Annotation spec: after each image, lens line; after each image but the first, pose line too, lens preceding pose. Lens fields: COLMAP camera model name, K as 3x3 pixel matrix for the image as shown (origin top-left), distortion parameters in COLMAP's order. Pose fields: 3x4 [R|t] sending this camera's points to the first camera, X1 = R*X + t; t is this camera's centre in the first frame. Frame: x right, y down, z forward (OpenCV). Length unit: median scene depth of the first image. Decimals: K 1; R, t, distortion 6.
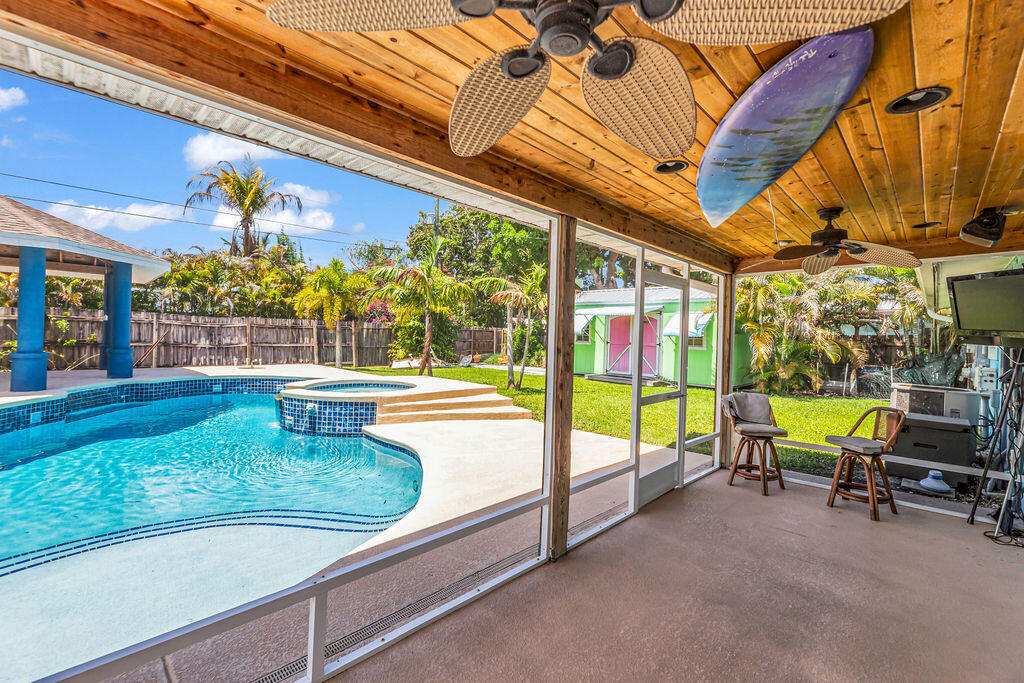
lens RADIAL K [[433.9, 0, 511.1], [0, 433.9, 336.7], [0, 0, 1]] dist [-0.011730, -0.000087]
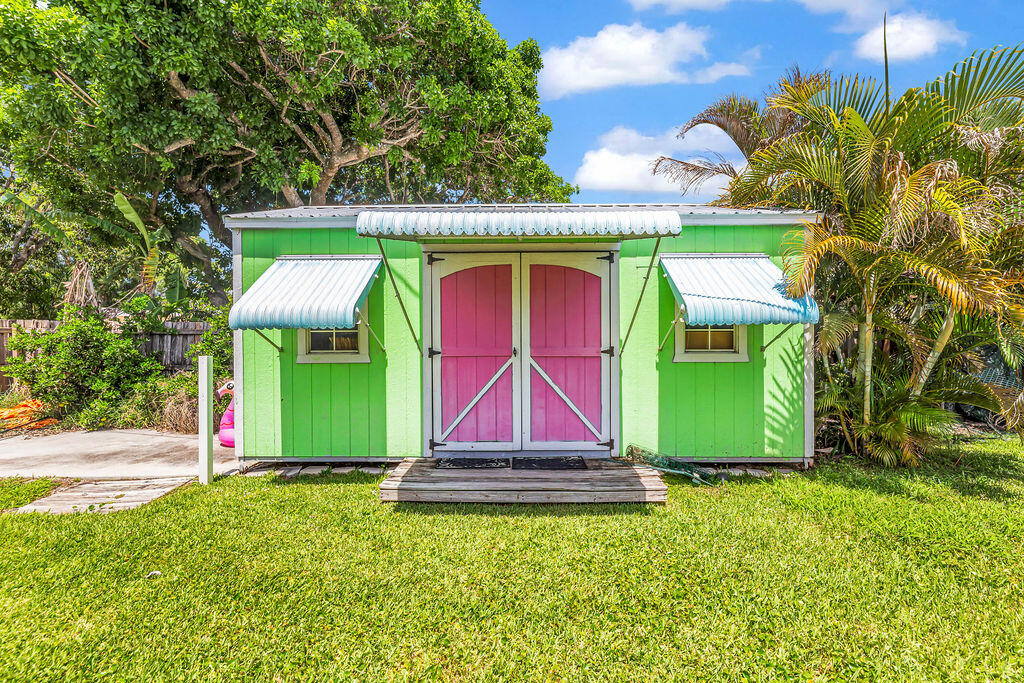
lens RADIAL K [[449.3, 0, 514.6], [0, 449.3, 336.5], [0, 0, 1]] dist [-0.001600, -0.000093]
pose [[0.734211, -0.033434, 0.678098, 0.072167], [0.028735, 0.999422, 0.018165, -0.002212], [-0.678313, 0.006148, 0.734747, 1.049575]]
